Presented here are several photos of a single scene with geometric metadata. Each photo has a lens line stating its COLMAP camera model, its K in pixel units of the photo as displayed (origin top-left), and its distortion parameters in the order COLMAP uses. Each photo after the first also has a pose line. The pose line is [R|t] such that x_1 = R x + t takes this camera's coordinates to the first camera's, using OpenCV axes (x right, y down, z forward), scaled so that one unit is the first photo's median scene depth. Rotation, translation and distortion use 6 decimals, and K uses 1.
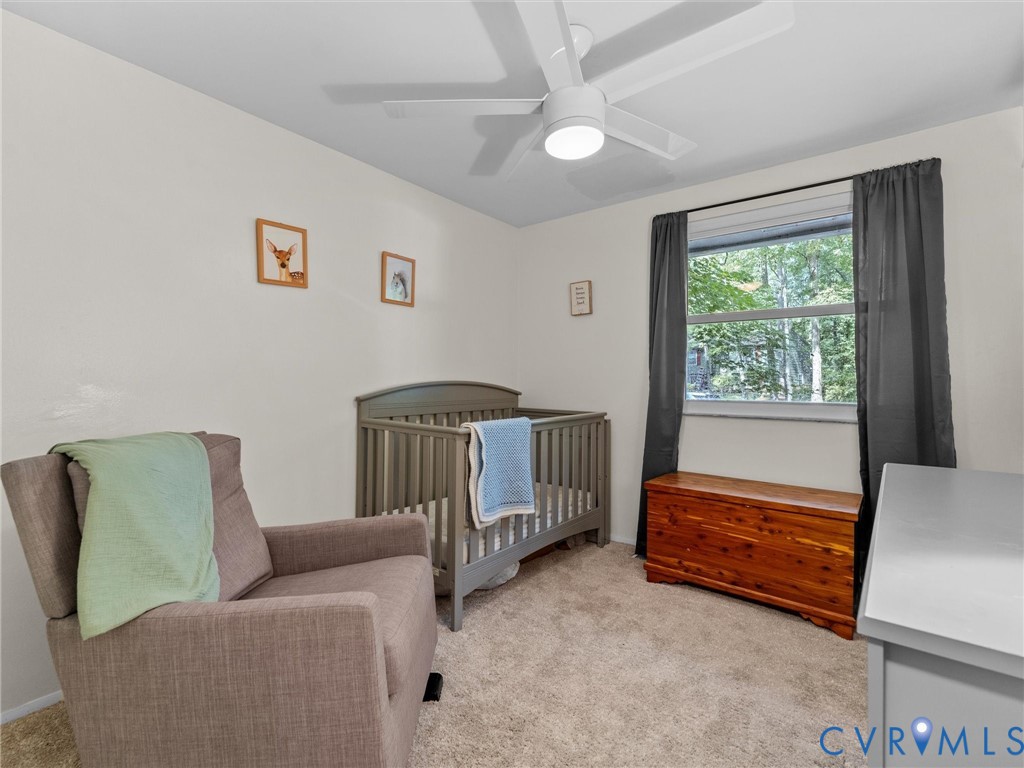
lens RADIAL K [[468.7, 0, 512.3], [0, 468.7, 378.4], [0, 0, 1]] dist [-0.002426, -0.000122]
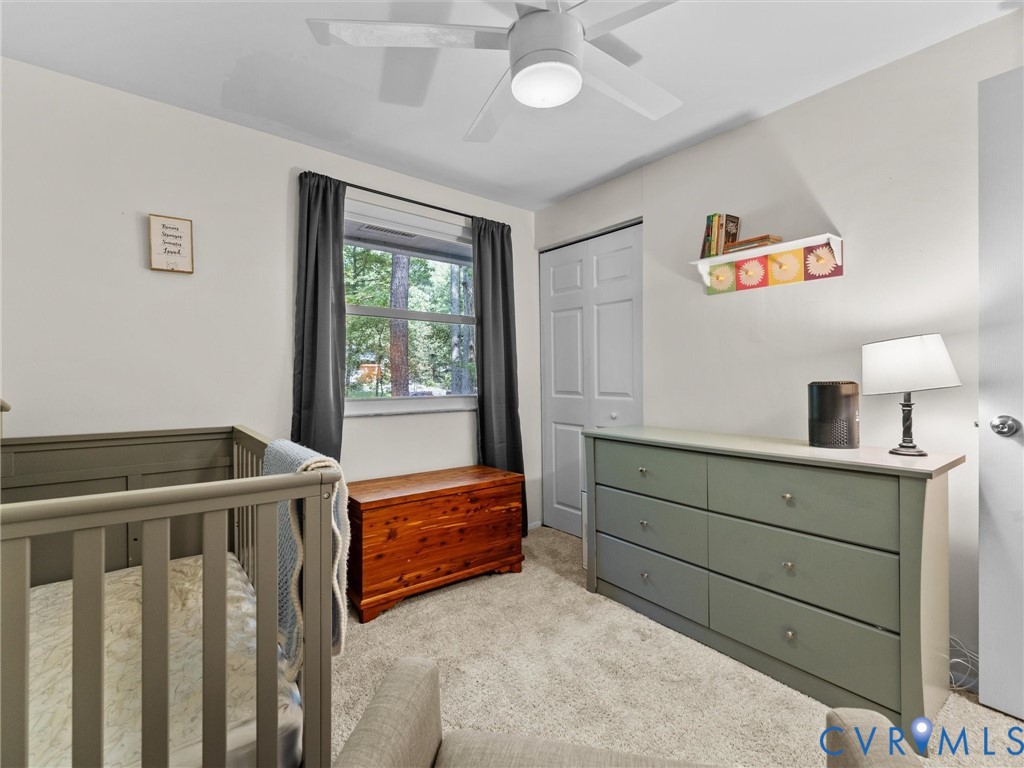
lens RADIAL K [[452.7, 0, 537.7], [0, 452.7, 374.6], [0, 0, 1]] dist [-0.000779, 0.000008]
pose [[0.233638, 0.003590, 0.972317, -0.434115], [0.007123, 0.999960, -0.005404, 0.007397], [-0.972298, 0.008188, 0.233603, 0.549905]]
